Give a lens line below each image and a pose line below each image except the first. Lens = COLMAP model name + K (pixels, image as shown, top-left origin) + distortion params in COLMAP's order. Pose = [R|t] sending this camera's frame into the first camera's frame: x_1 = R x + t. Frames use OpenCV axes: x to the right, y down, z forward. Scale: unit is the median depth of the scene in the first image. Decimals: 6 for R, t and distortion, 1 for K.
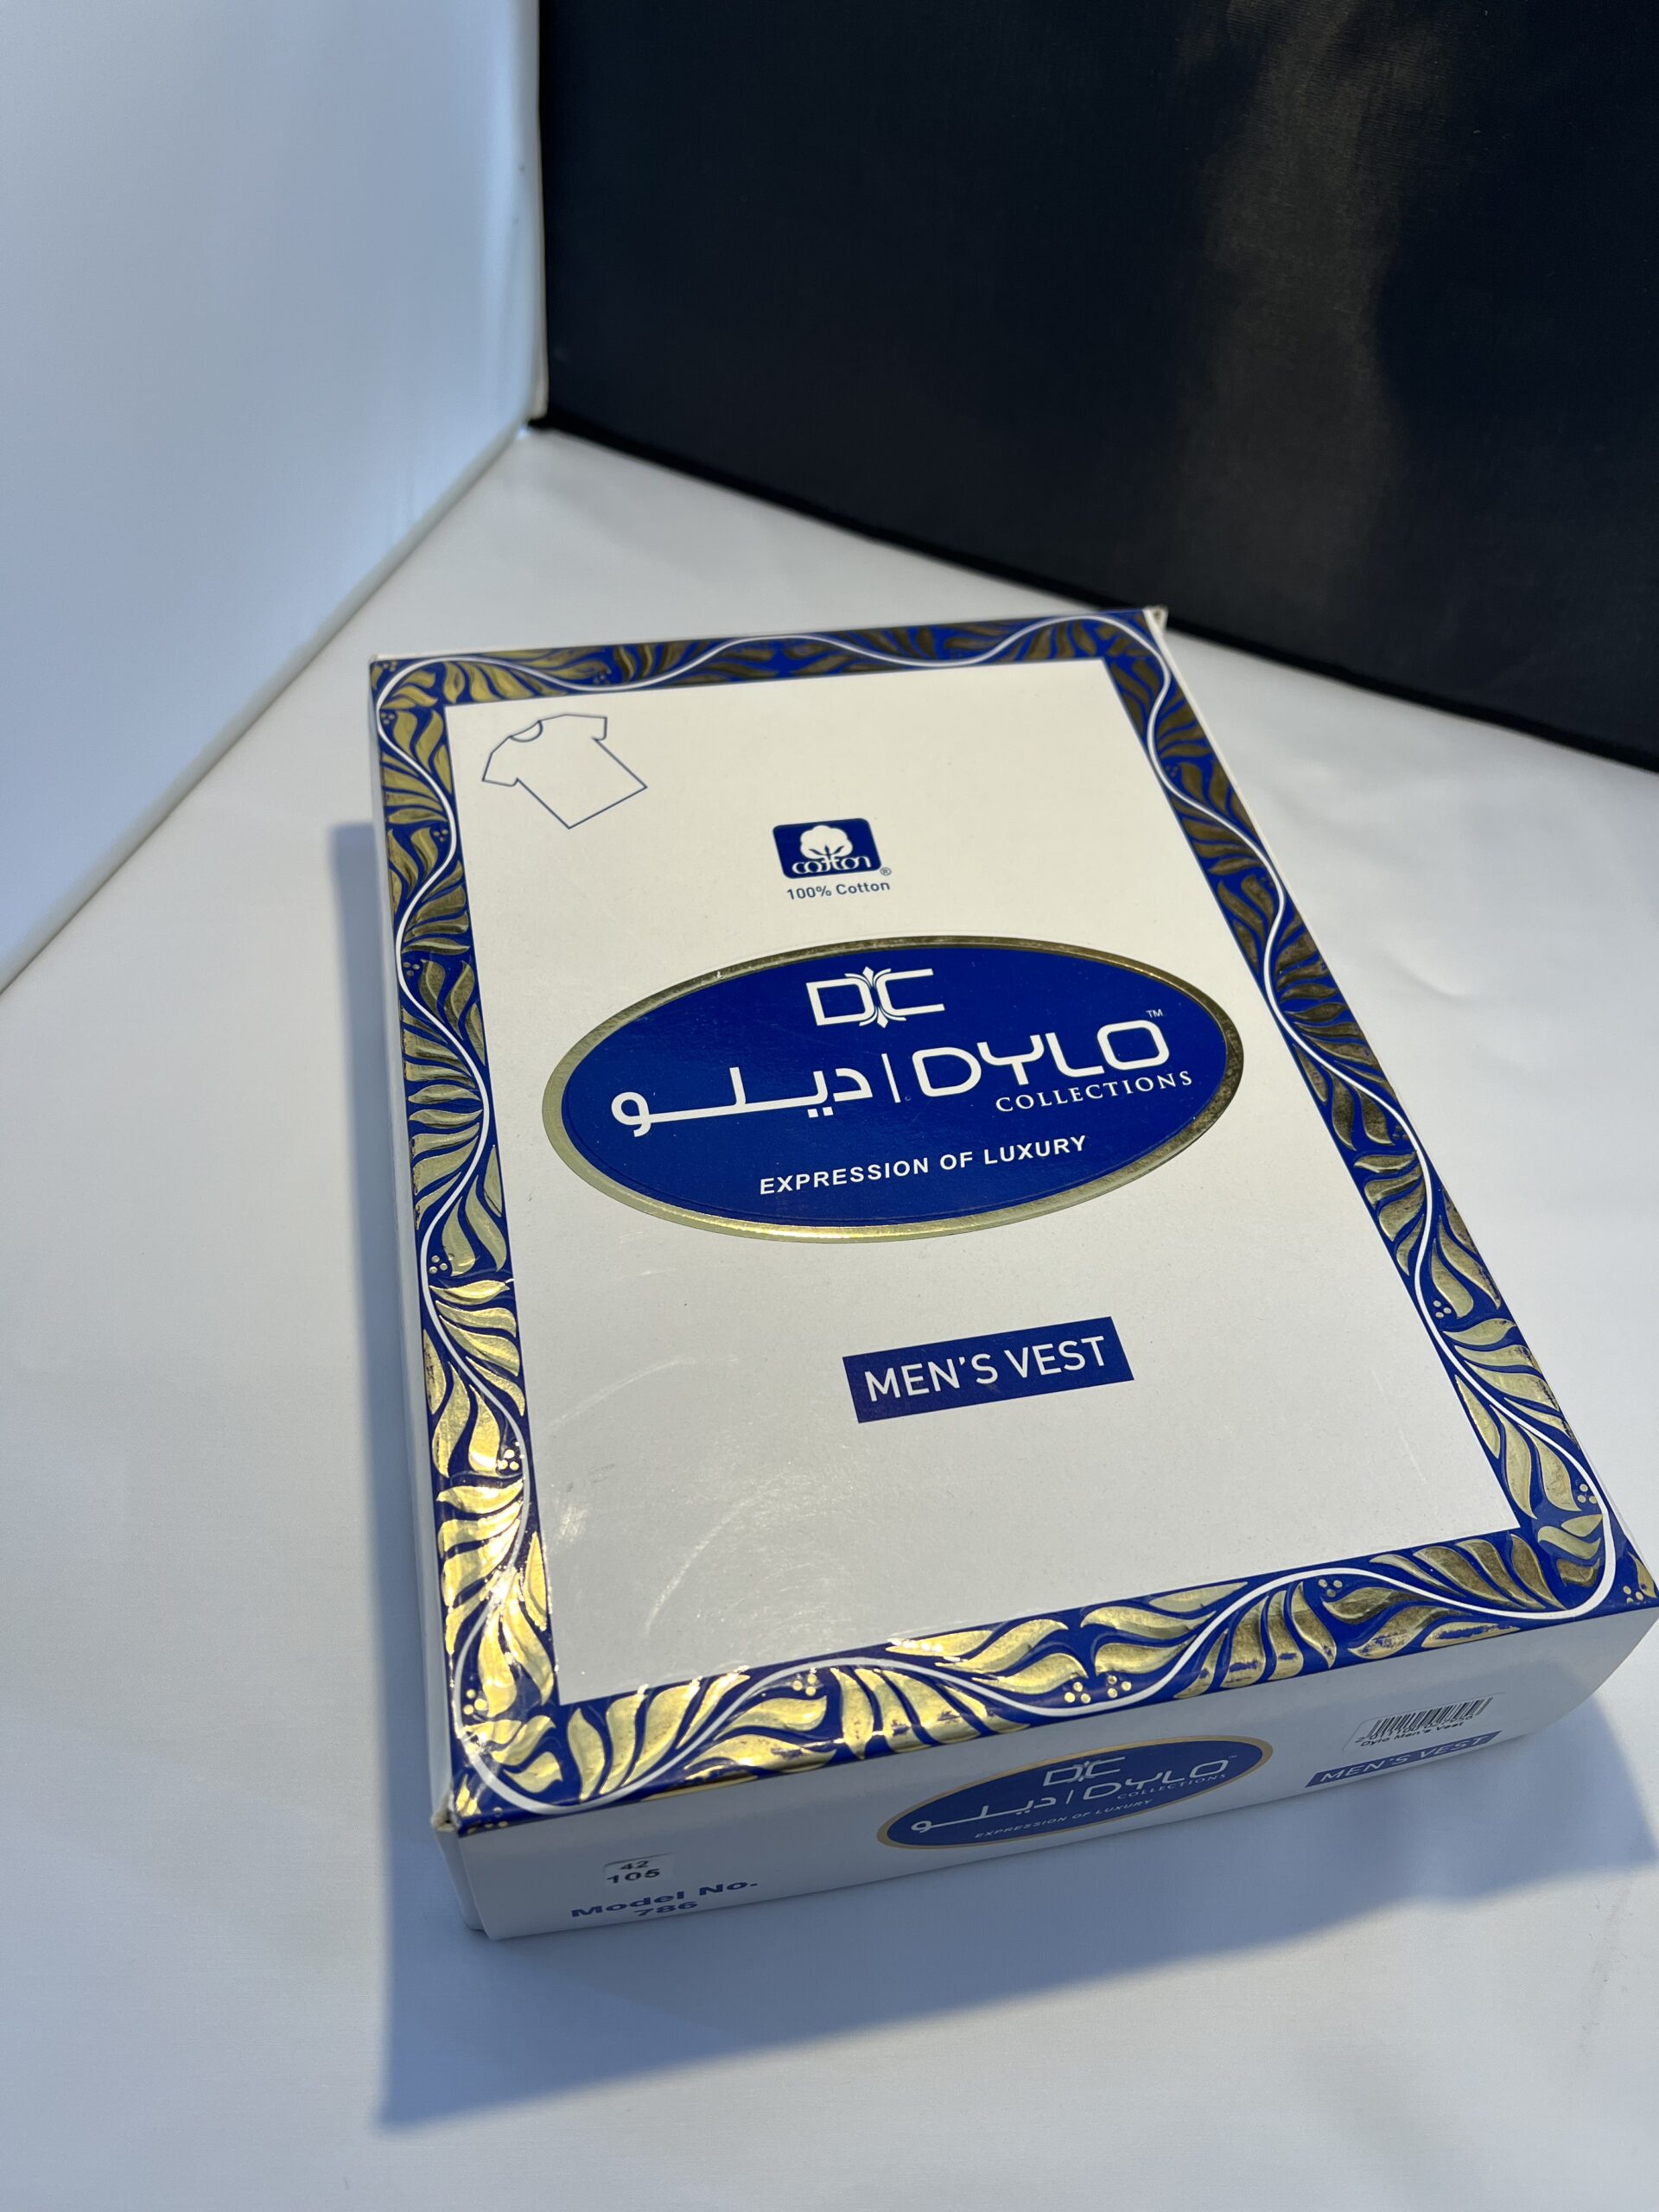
lens RADIAL K [[1702.6, 0, 829.5], [0, 1702.6, 1106.0], [0, 0, 1]] dist [0.137642, -0.392241]
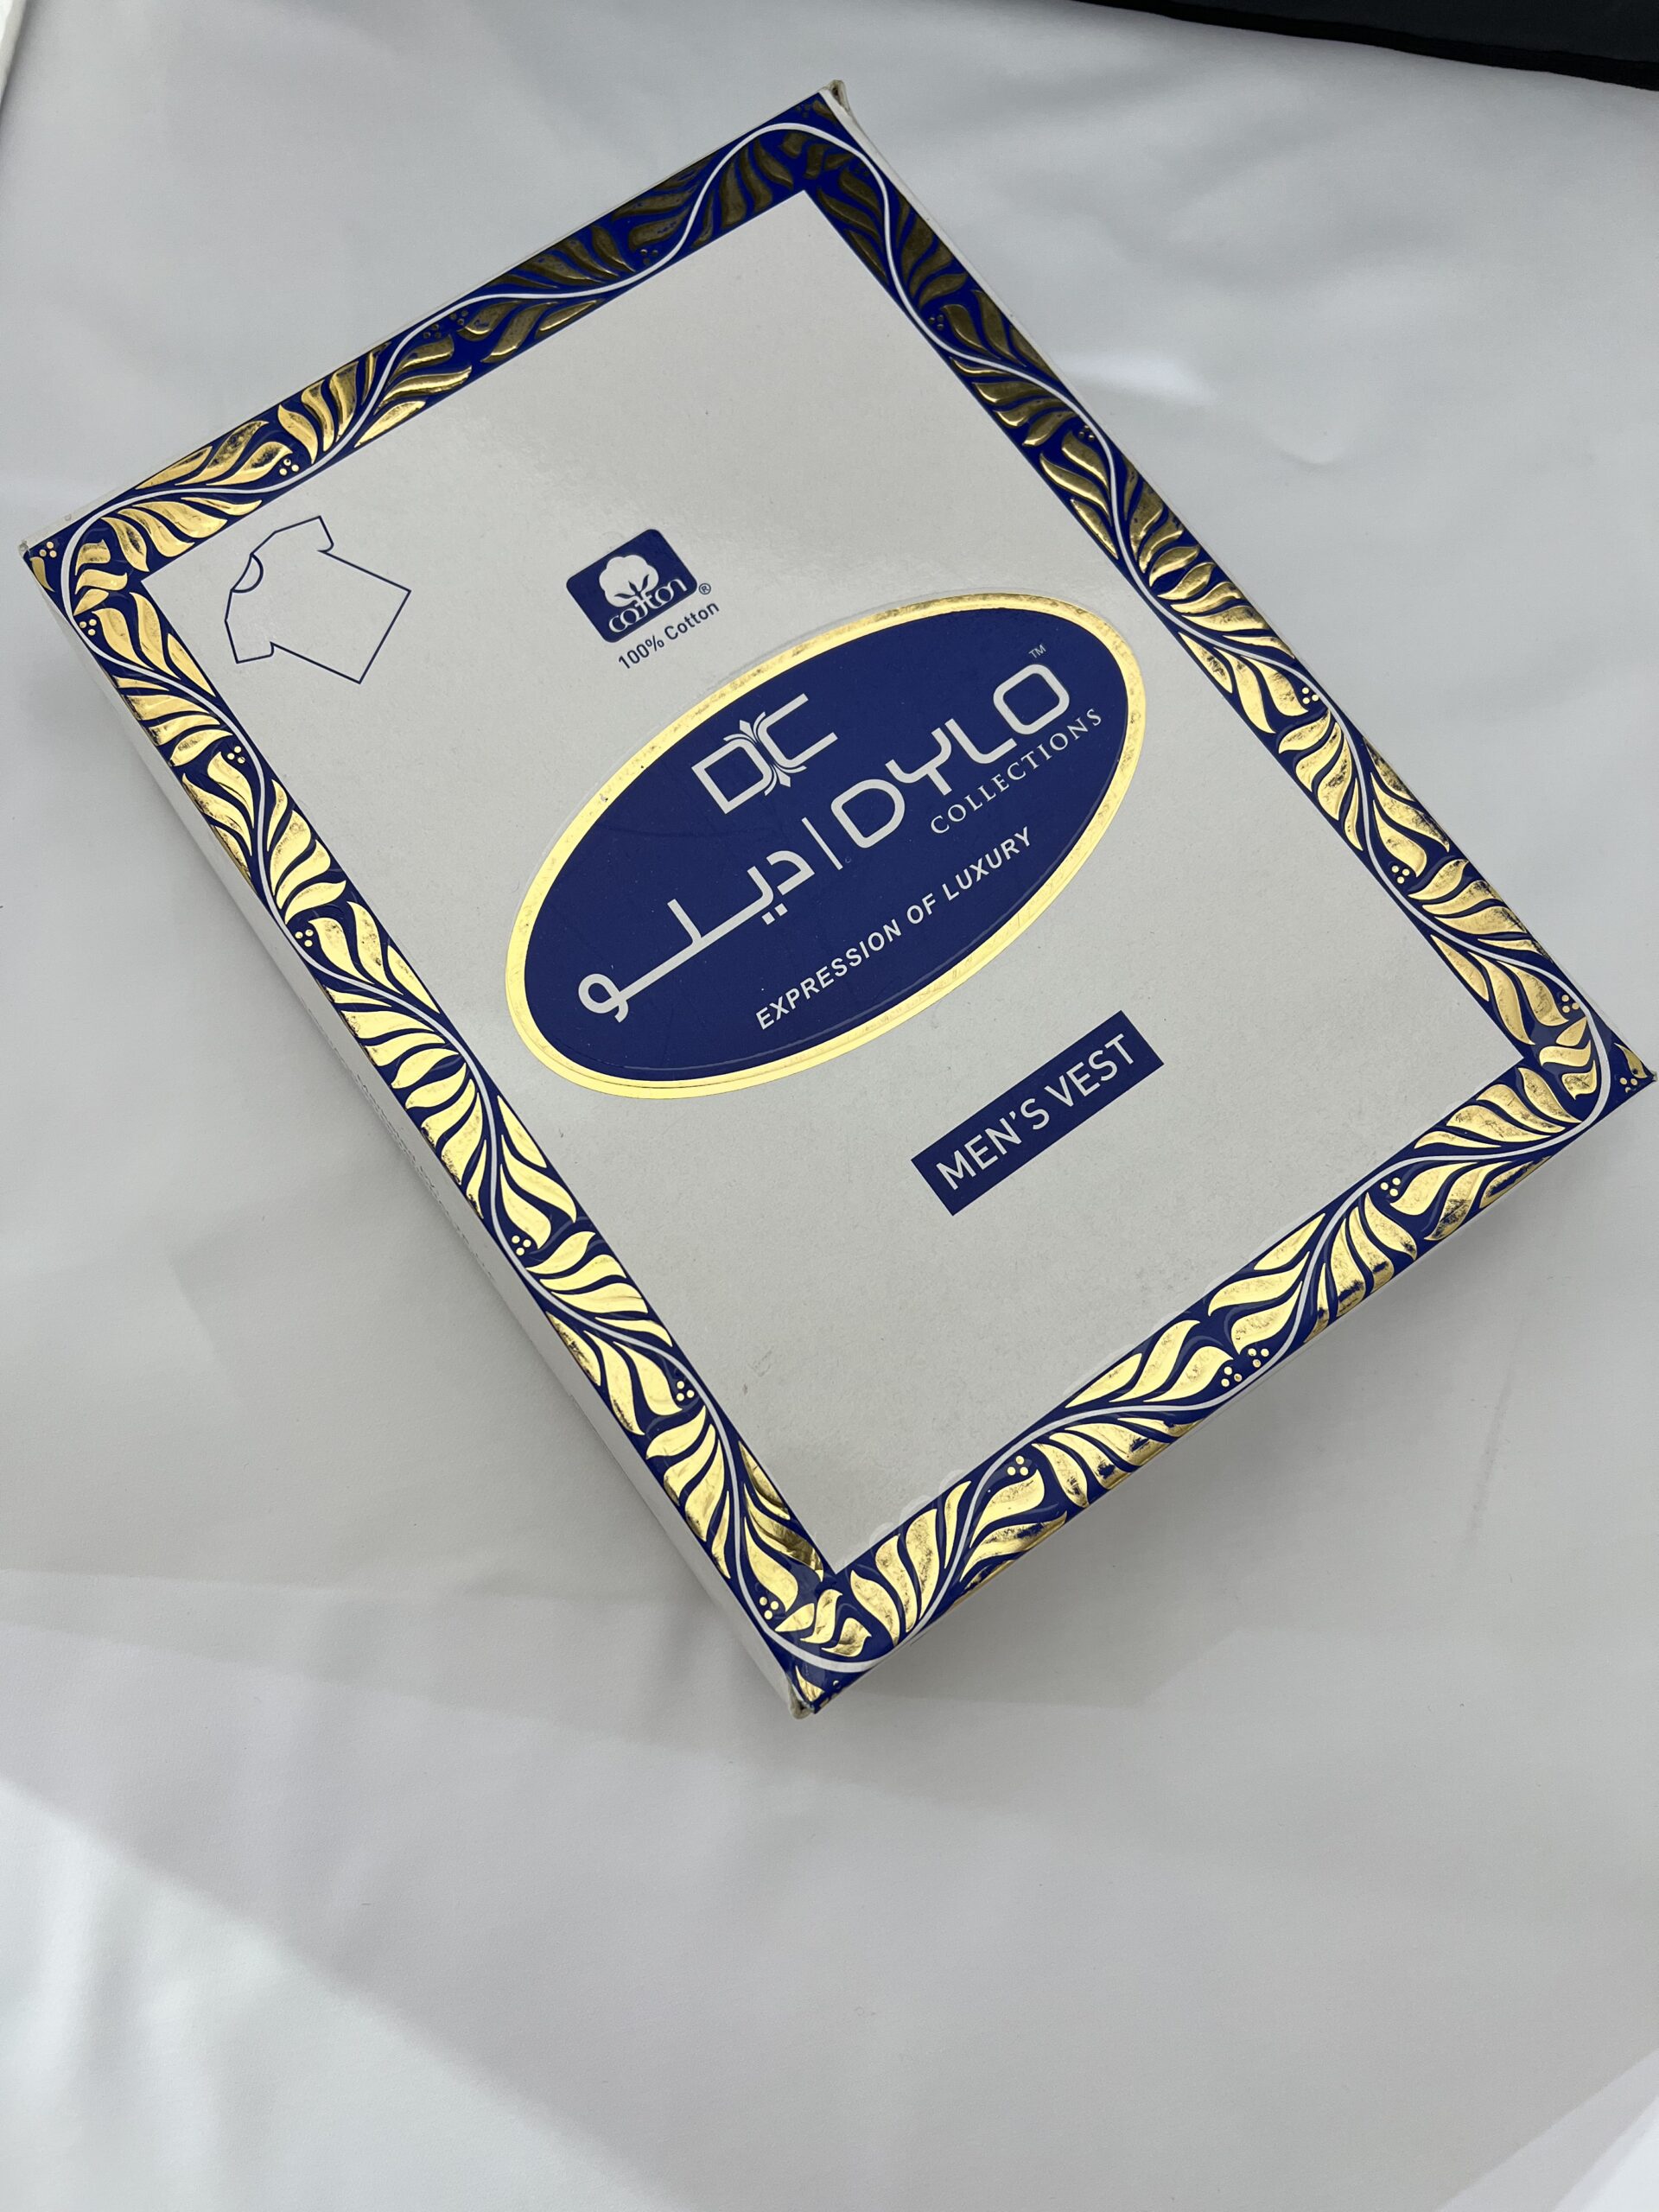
lens RADIAL K [[1702.6, 0, 829.5], [0, 1702.6, 1106.0], [0, 0, 1]] dist [0.137642, -0.392241]
pose [[0.913485, -0.404773, 0.041281, -0.062980], [0.342961, 0.820610, 0.457139, -0.349214], [-0.218913, -0.403432, 0.888437, 0.076106]]
